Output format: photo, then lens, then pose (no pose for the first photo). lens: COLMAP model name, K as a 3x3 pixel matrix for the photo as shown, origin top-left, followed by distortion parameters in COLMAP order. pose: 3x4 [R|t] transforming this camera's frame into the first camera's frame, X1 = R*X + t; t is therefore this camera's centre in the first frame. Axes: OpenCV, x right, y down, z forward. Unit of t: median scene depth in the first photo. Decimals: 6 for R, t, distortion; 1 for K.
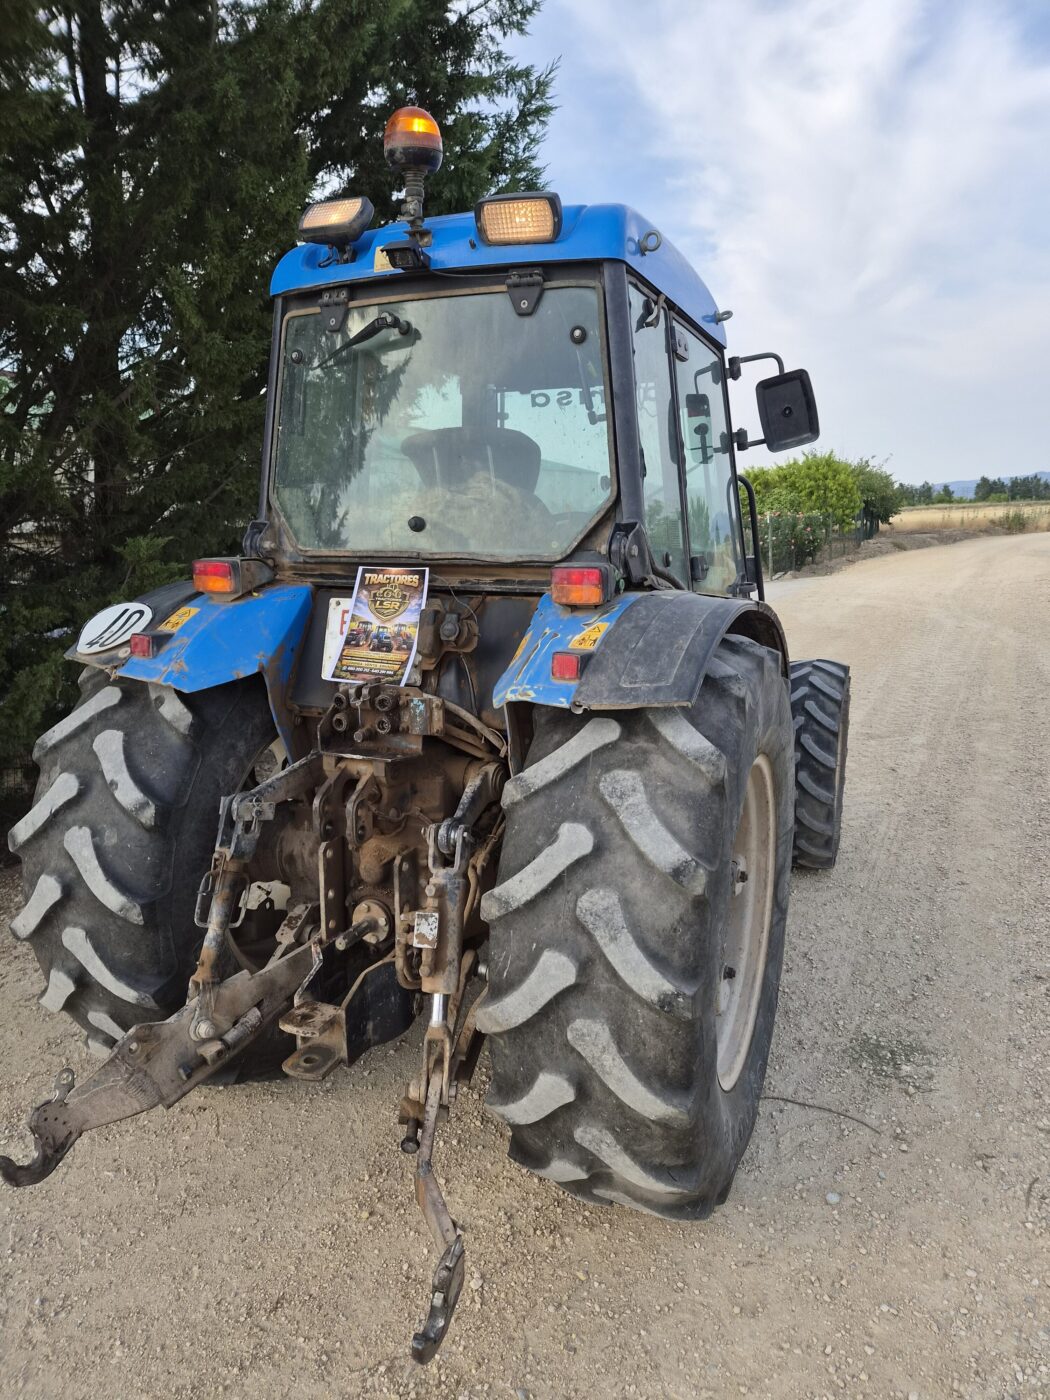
lens RADIAL K [[947.6, 0, 531.5], [0, 947.6, 714.0], [0, 0, 1]] dist [0.070769, -0.060639]
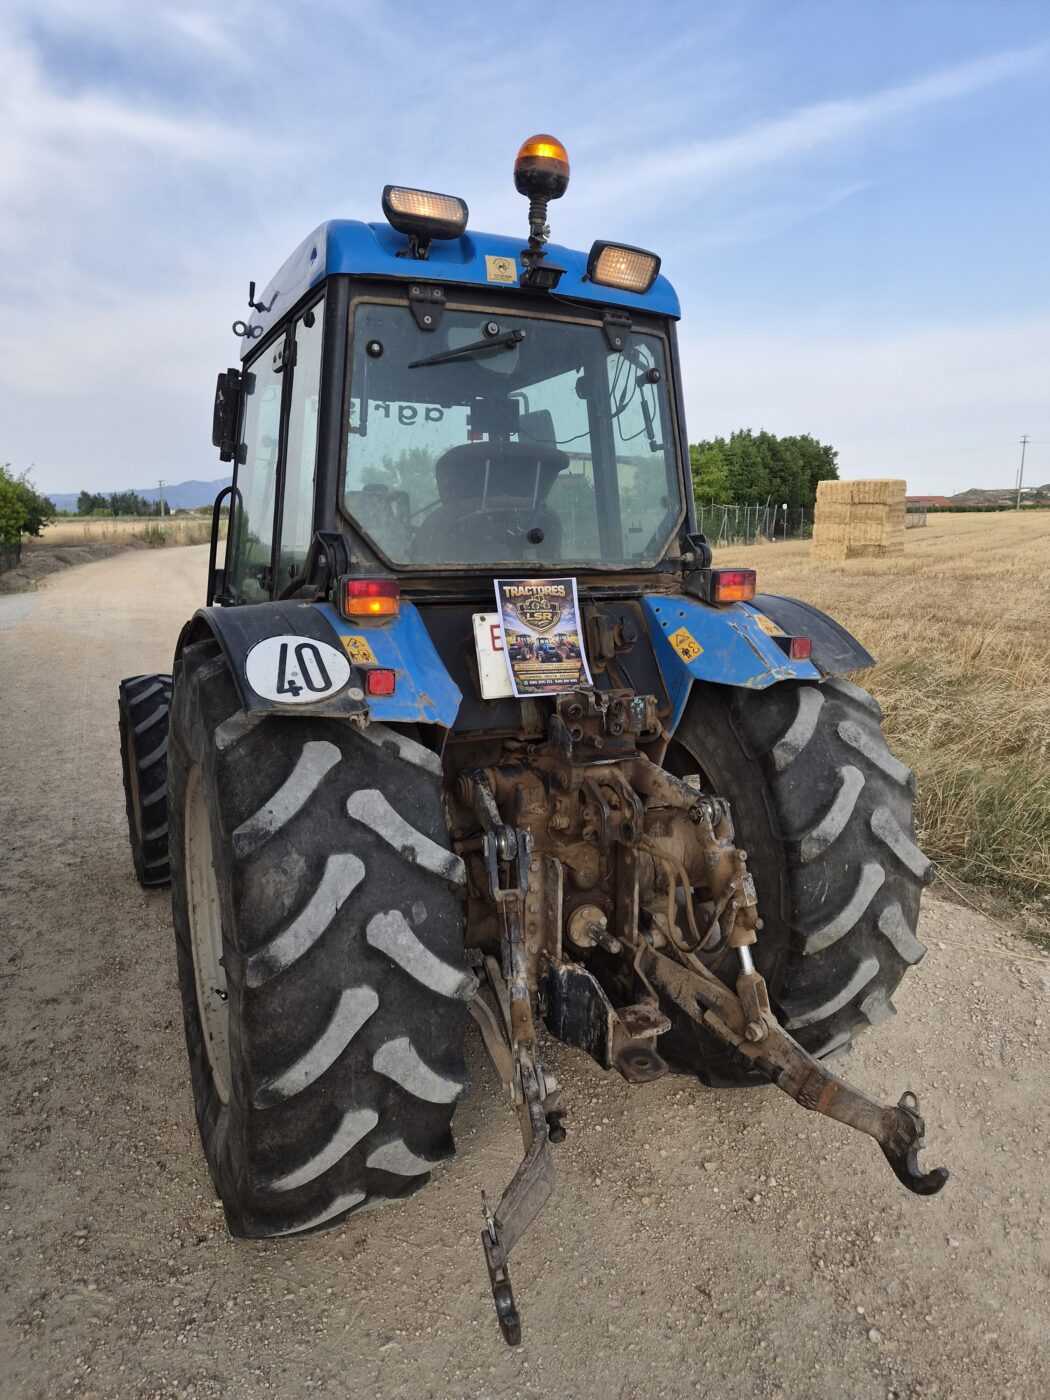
lens RADIAL K [[948.6, 0, 527.8], [0, 948.6, 707.2], [0, 0, 1]] dist [0.073495, -0.061409]
pose [[0.644537, -0.131828, 0.753123, -0.941030], [0.147466, 0.987963, 0.046731, -0.069348], [-0.750217, 0.080940, 0.656218, 0.362540]]
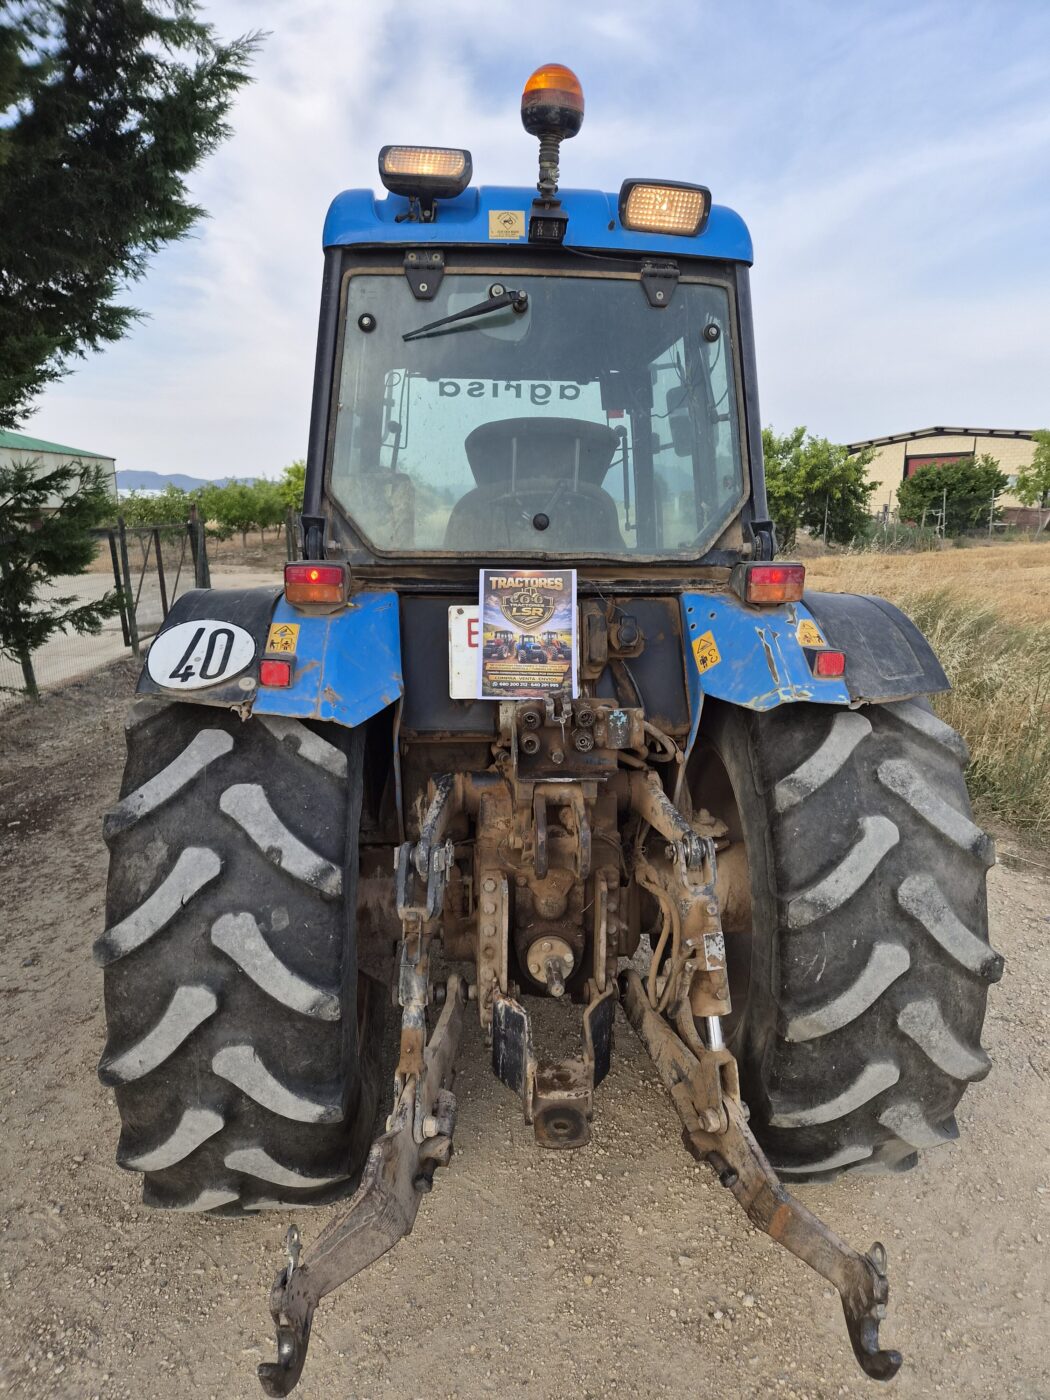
lens RADIAL K [[947.6, 0, 531.5], [0, 947.6, 714.0], [0, 0, 1]] dist [0.070769, -0.060639]
pose [[0.879698, -0.084900, 0.467893, -0.587638], [0.083024, 0.996242, 0.024673, -0.039706], [-0.468229, 0.017141, 0.883441, 0.203472]]
